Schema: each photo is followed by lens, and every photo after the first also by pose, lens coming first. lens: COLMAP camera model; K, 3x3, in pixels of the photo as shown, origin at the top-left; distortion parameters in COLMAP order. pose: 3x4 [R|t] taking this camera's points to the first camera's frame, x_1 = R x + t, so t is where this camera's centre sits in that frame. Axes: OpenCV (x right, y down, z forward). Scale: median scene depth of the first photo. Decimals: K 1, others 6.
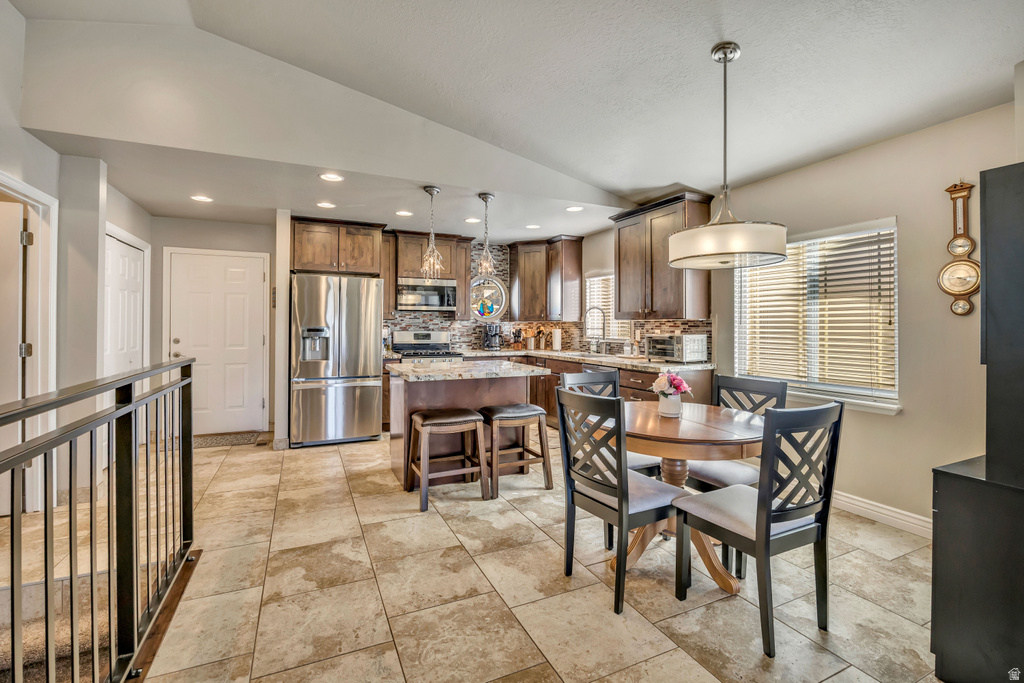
lens RADIAL K [[468.4, 0, 514.4], [0, 468.4, 311.6], [0, 0, 1]] dist [-0.005463, -0.000417]
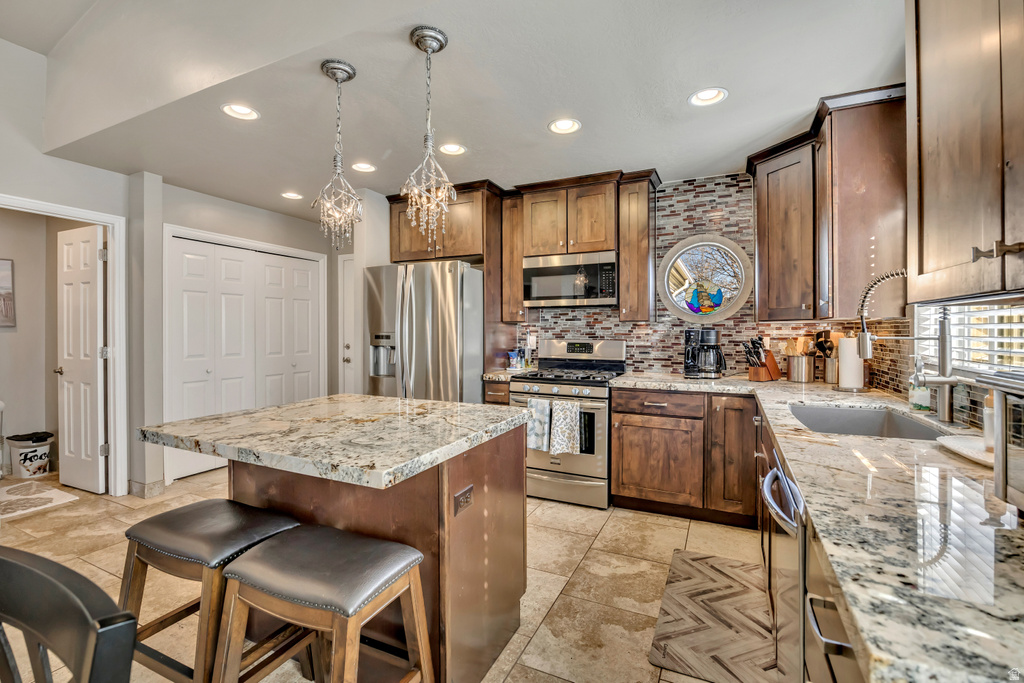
lens RADIAL K [[452.2, 0, 507.2], [0, 452.2, 331.7], [0, 0, 1]] dist [-0.005577, -0.000734]
pose [[0.637037, -0.001304, -0.770832, 0.265949], [0.023370, 0.999572, 0.017623, 0.022509], [0.770479, -0.029241, 0.636794, 0.669511]]
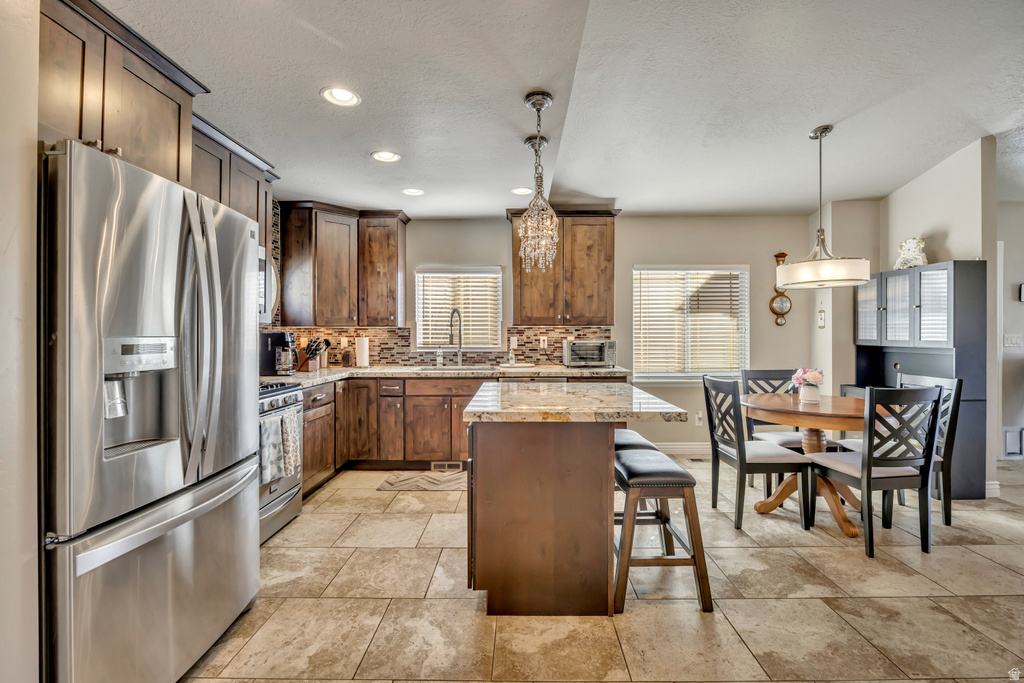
lens RADIAL K [[451.0, 0, 528.3], [0, 451.0, 330.5], [0, 0, 1]] dist [-0.004900, -0.001427]
pose [[0.409915, 0.000416, 0.912124, -0.568348], [-0.022927, 0.999689, 0.009848, 0.017494], [-0.911836, -0.024949, 0.409797, 0.630393]]
